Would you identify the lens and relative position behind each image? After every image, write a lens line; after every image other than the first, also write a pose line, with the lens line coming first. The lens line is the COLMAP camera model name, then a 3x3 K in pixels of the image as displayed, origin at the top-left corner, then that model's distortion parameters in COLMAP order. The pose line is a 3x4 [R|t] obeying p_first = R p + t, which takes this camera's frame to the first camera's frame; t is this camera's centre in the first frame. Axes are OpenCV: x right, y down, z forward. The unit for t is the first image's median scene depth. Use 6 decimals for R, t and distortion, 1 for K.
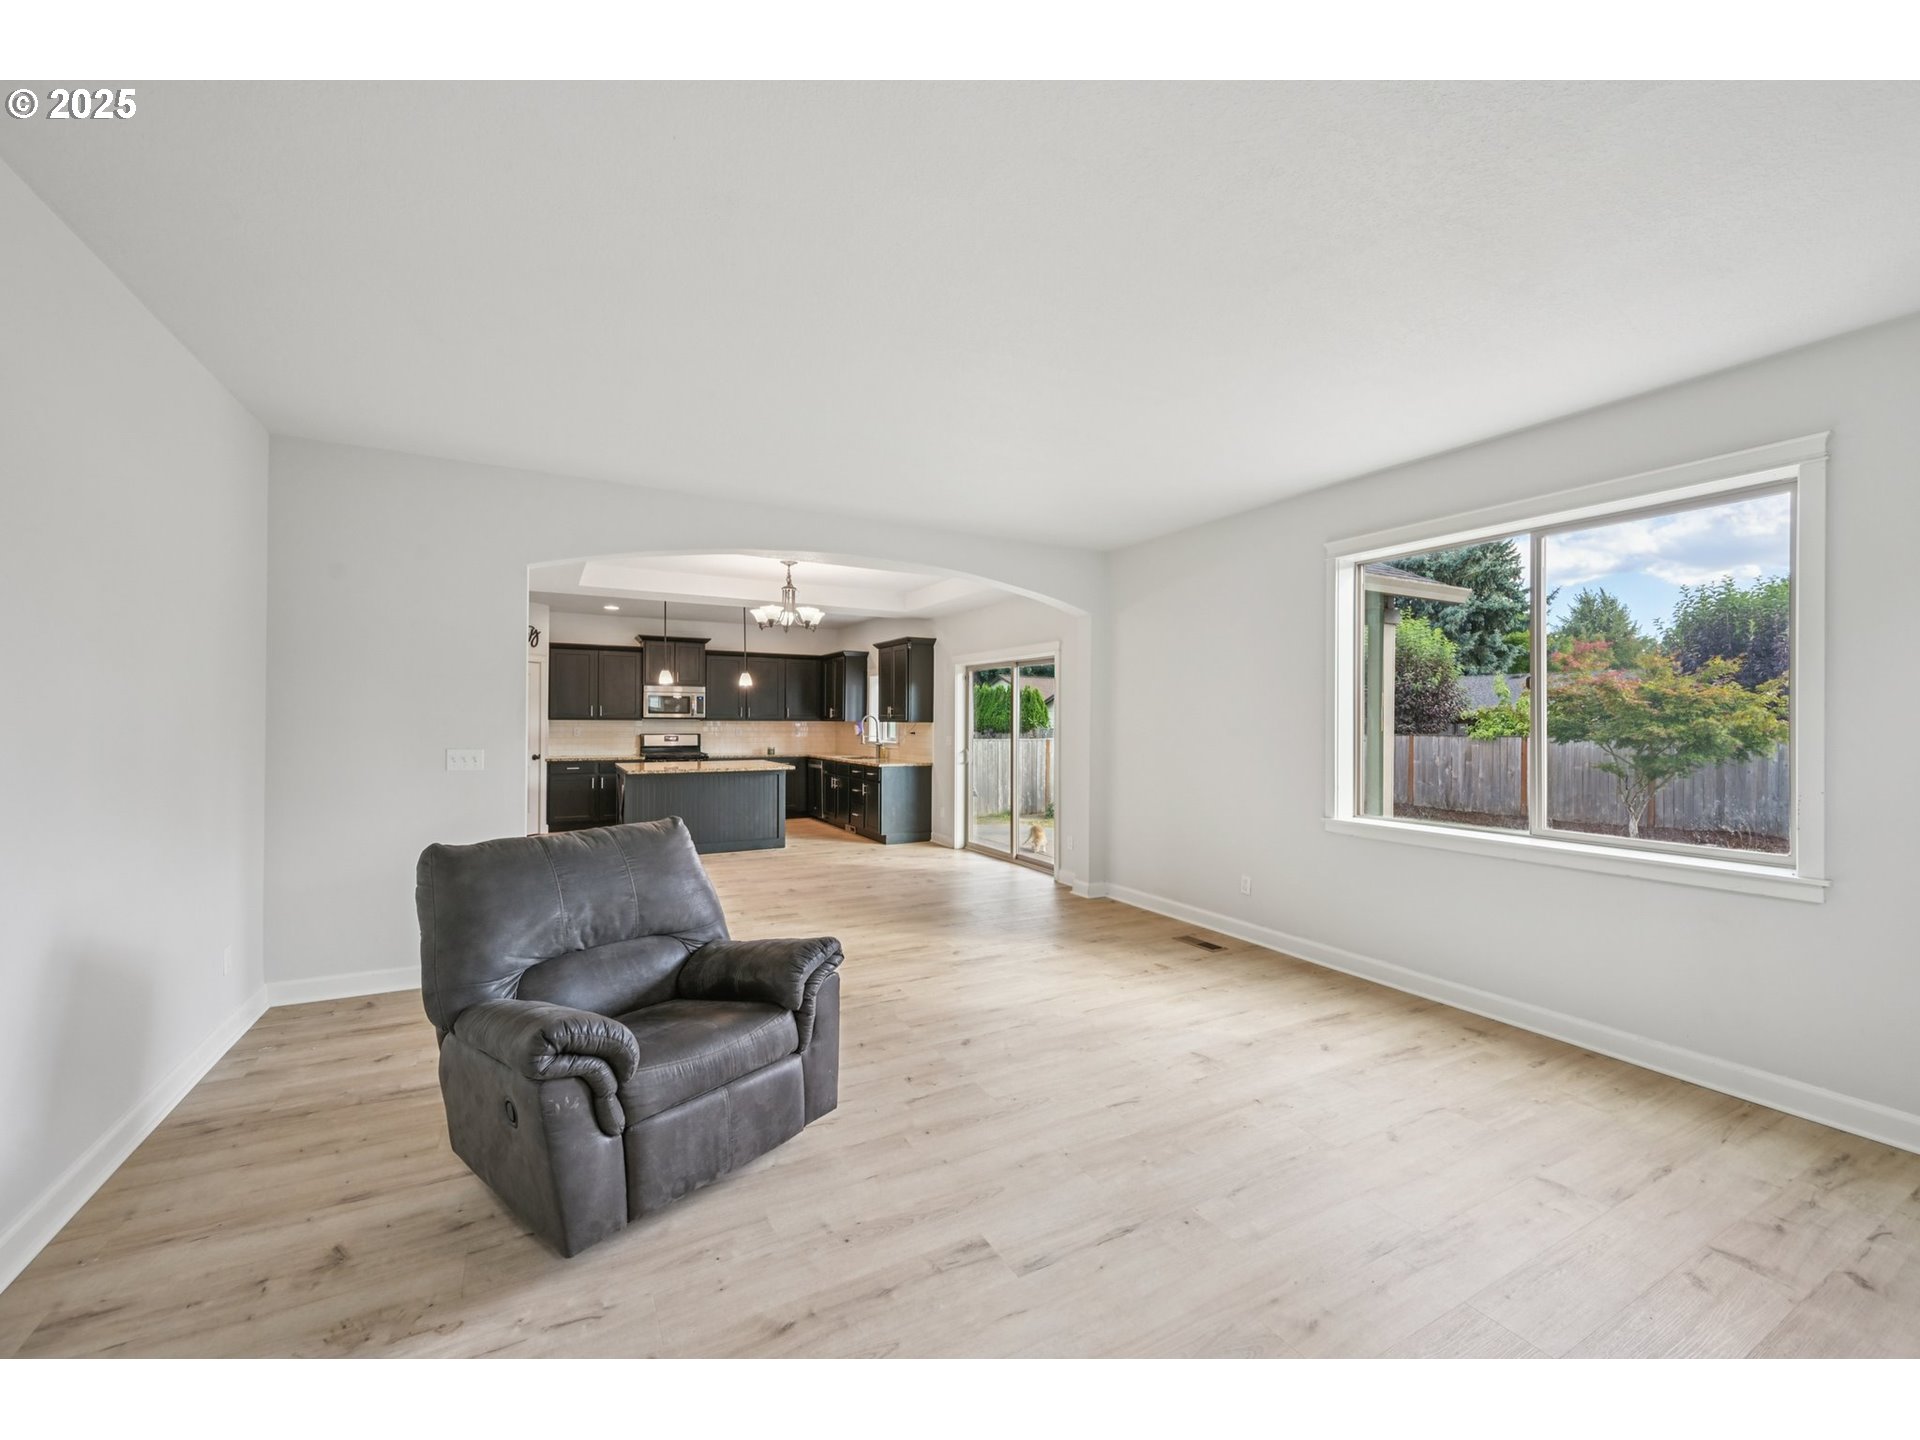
lens RADIAL K [[772.3, 0, 1019.1], [0, 772.3, 722.9], [0, 0, 1]] dist [-0.000167, -0.000267]
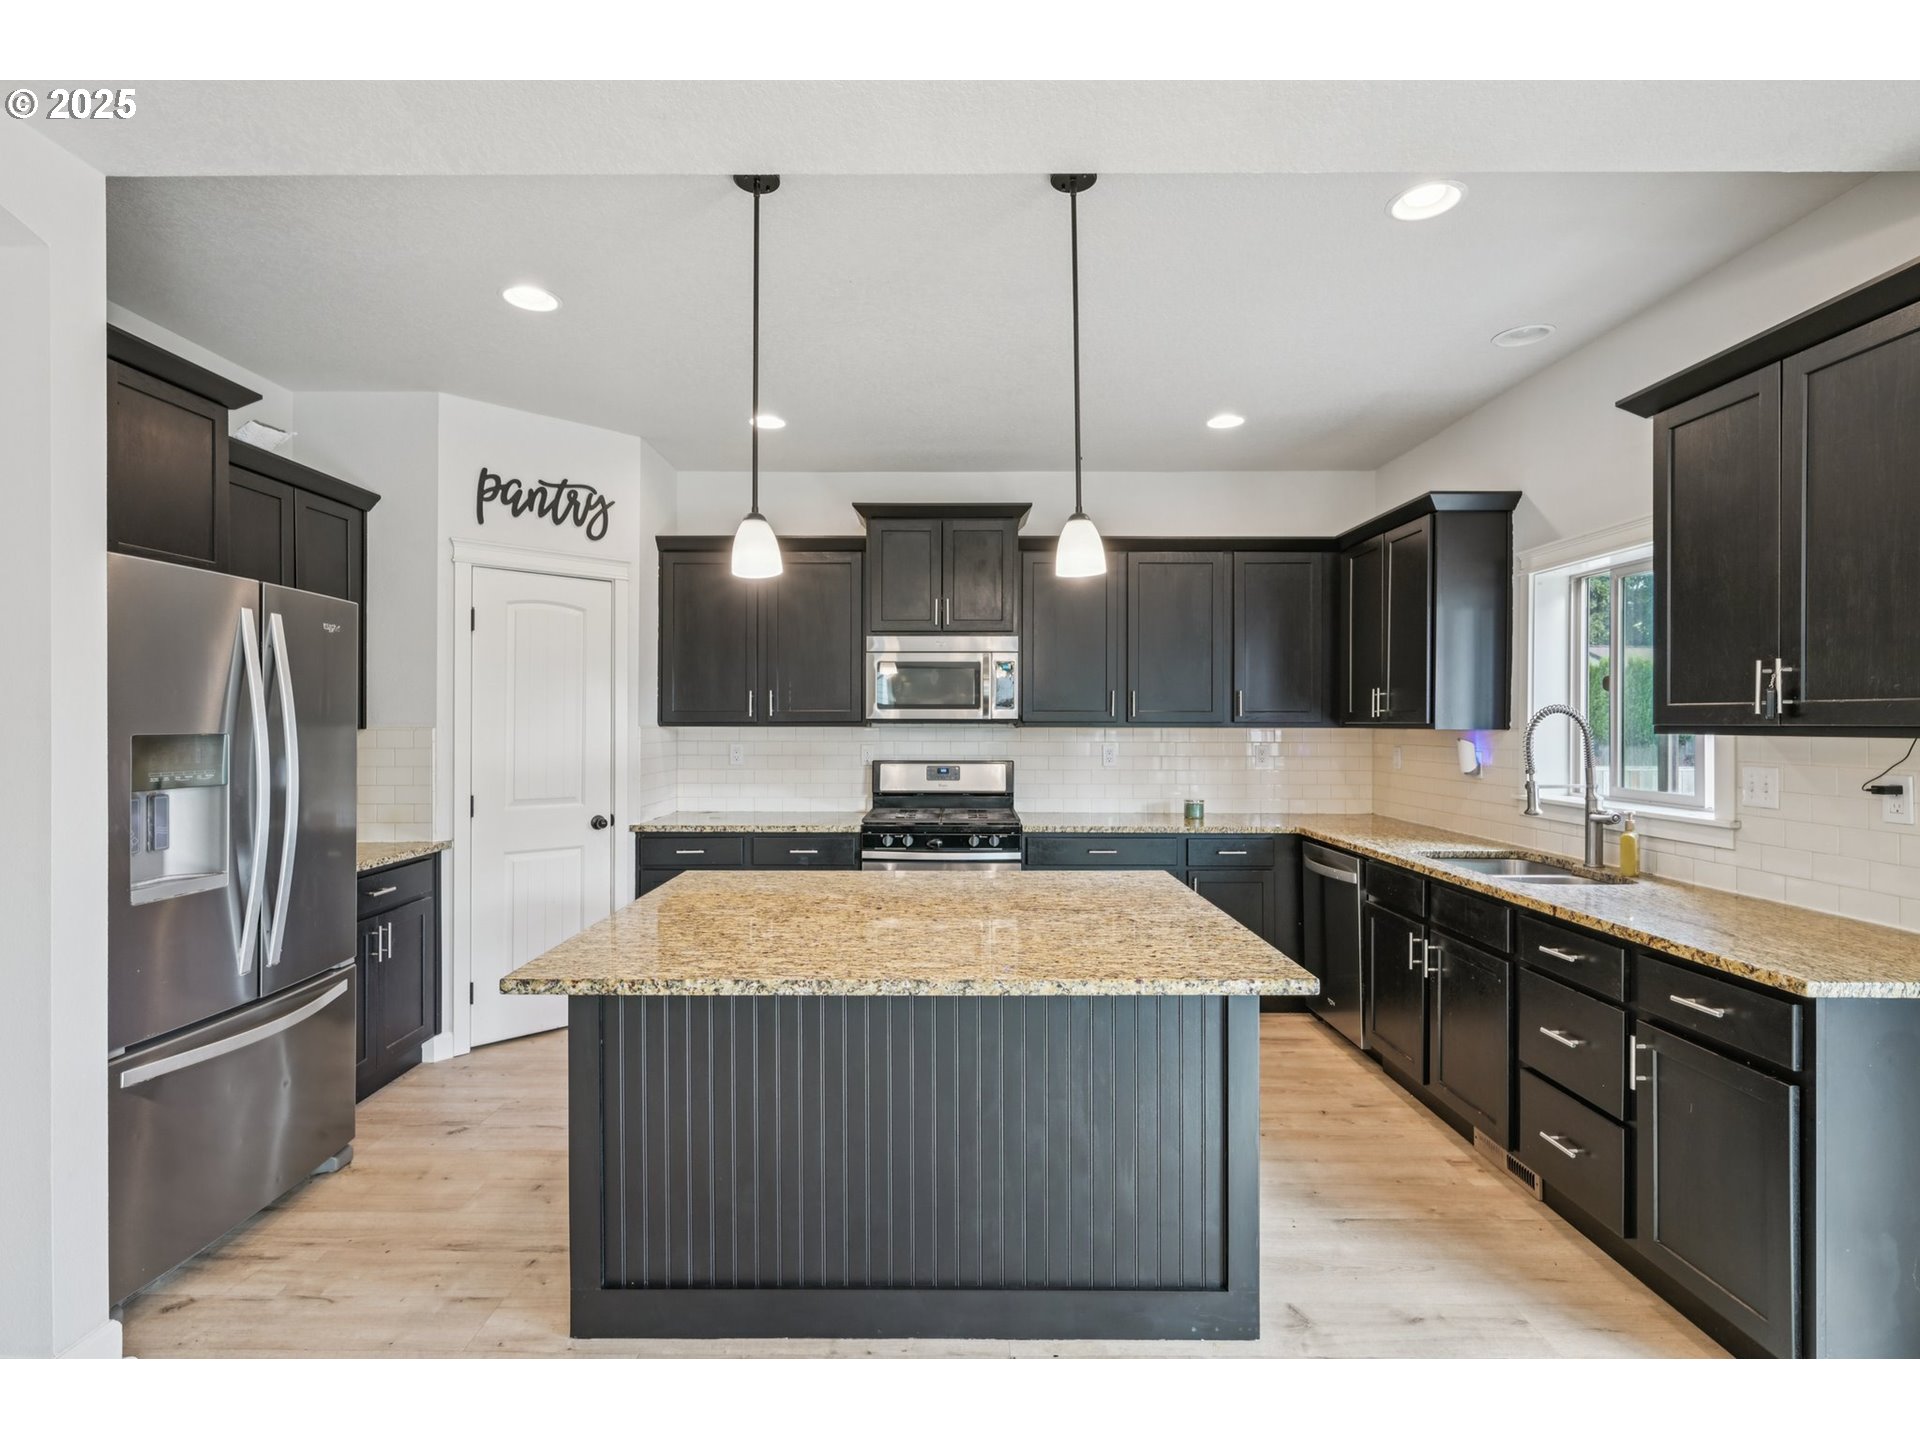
lens RADIAL K [[941.2, 0, 953.8], [0, 941.2, 724.4], [0, 0, 1]] dist [-0.004289, 0.000929]
pose [[0.846770, -0.001512, -0.531957, -0.195347], [0.000679, 0.999998, -0.001761, -0.003621], [0.531958, 0.001130, 0.846770, 0.608448]]
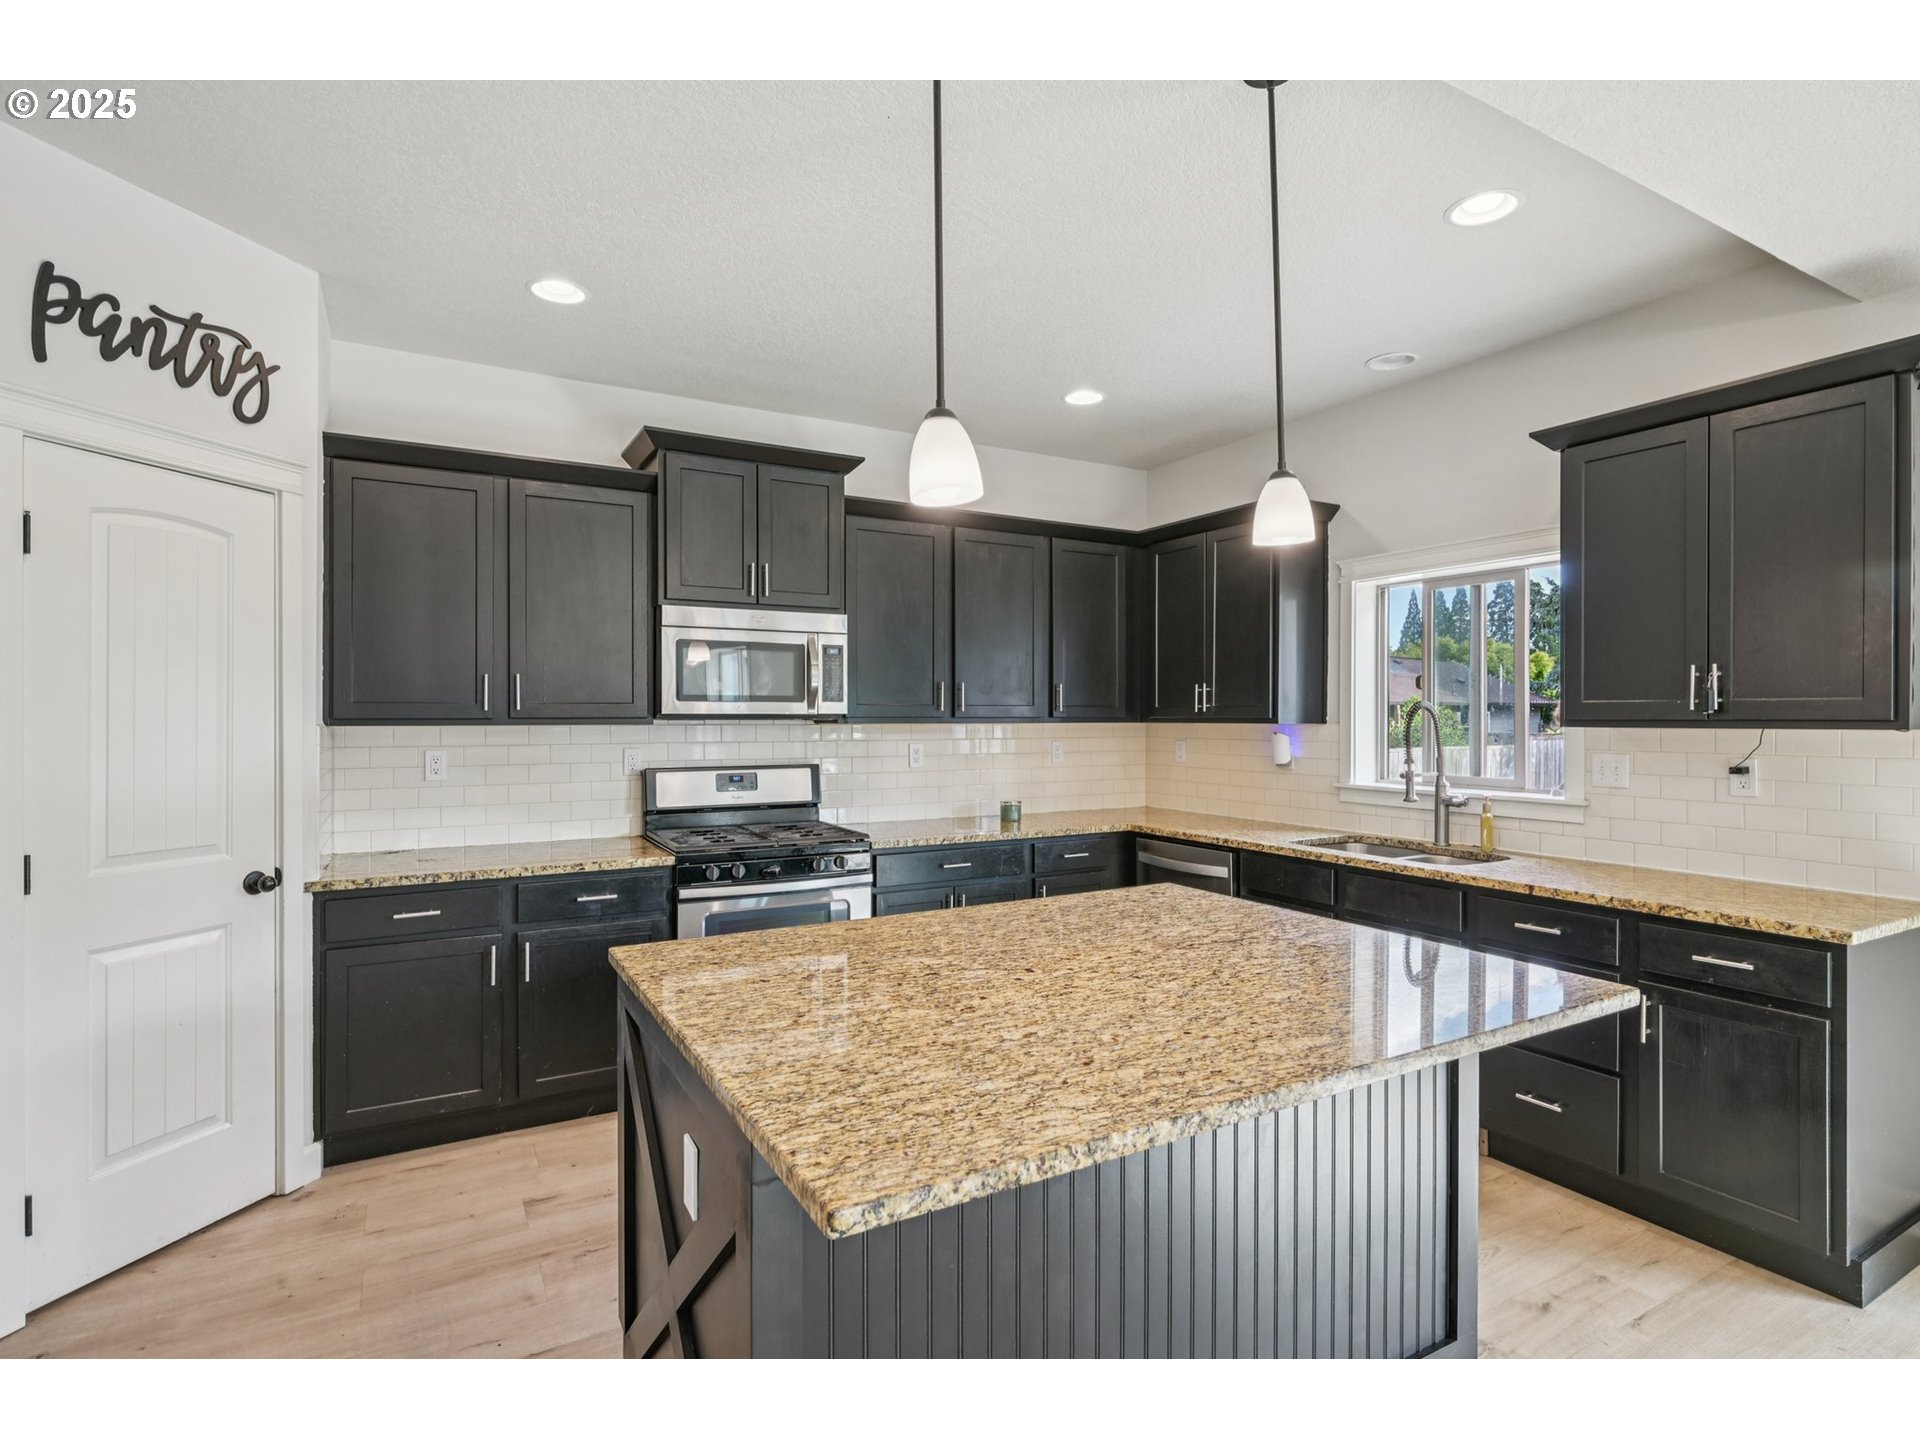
lens RADIAL K [[979.7, 0, 986.5], [0, 979.7, 718.7], [0, 0, 1]] dist [-0.002346, 0.000715]
pose [[0.999625, -0.004627, -0.027000, -0.343698], [0.004630, 0.999989, 0.000056, -0.004851], [0.026999, -0.000181, 0.999635, 0.616053]]
